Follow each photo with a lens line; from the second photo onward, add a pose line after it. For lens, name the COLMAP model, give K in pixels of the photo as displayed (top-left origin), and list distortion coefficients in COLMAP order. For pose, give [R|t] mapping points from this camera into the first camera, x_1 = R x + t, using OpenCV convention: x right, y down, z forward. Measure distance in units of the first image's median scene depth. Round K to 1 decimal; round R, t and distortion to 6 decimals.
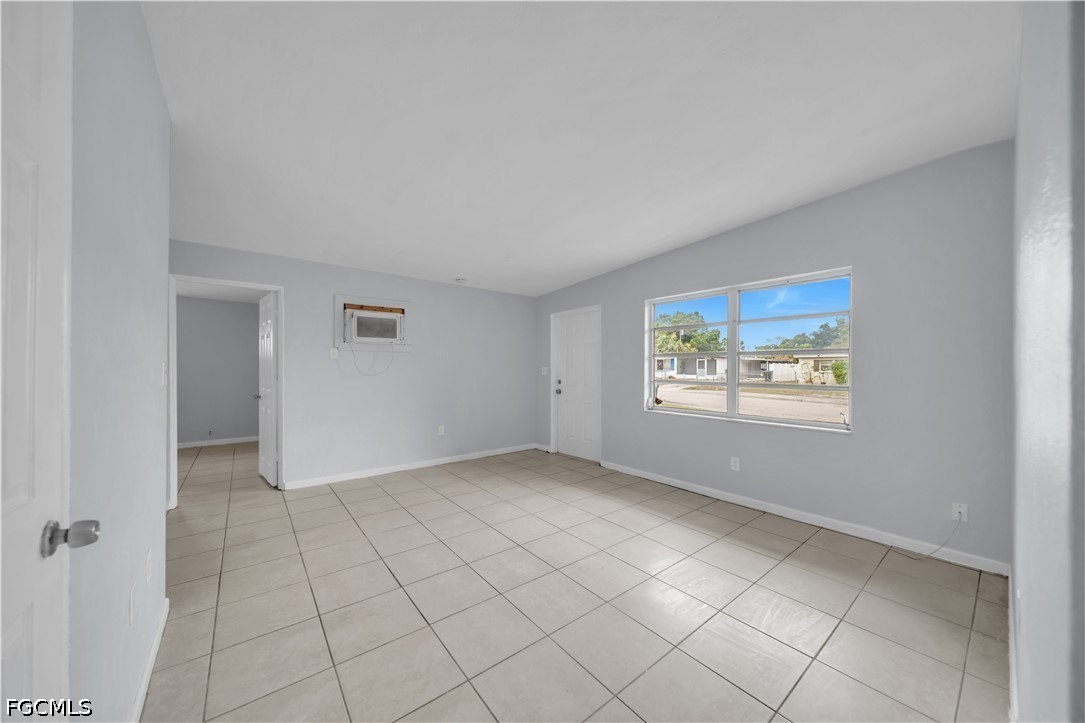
lens RADIAL K [[376.1, 0, 540.4], [0, 376.1, 366.7], [0, 0, 1]] dist [0.001699, -0.000084]
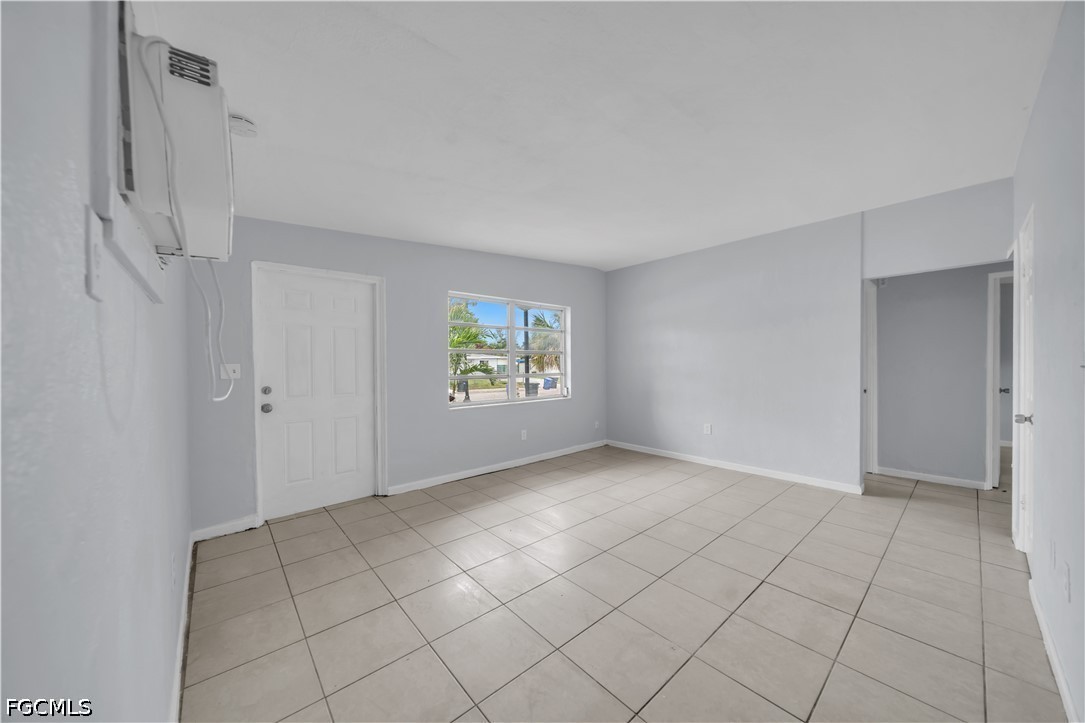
lens RADIAL K [[376.1, 0, 542.5], [0, 376.1, 364.9], [0, 0, 1]] dist [0.001699, -0.000084]
pose [[-0.054196, -0.006528, 0.998509, -0.714054], [0.001432, 0.999977, 0.006615, 0.000662], [-0.998529, 0.001788, -0.054185, 0.877803]]
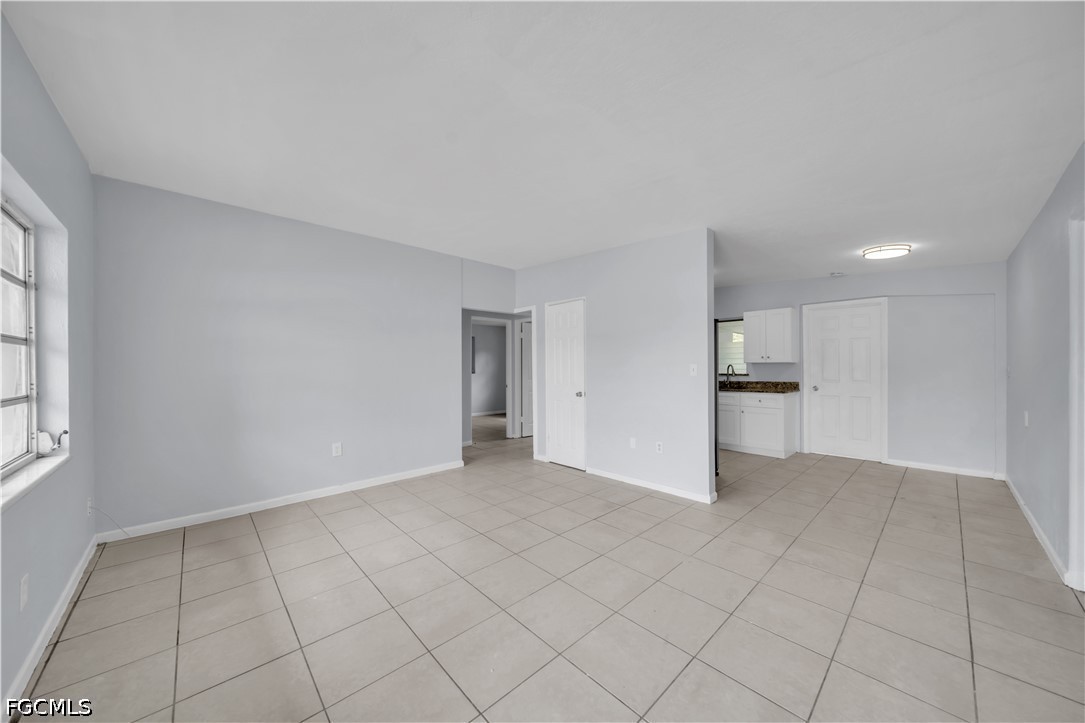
lens RADIAL K [[376.1, 0, 545.1], [0, 376.1, 366.0], [0, 0, 1]] dist [0.001699, -0.000084]
pose [[-0.996226, -0.001528, -0.086778, -0.023426], [-0.001210, 0.999992, -0.003727, -0.002033], [0.086783, -0.003608, -0.996221, 1.304150]]
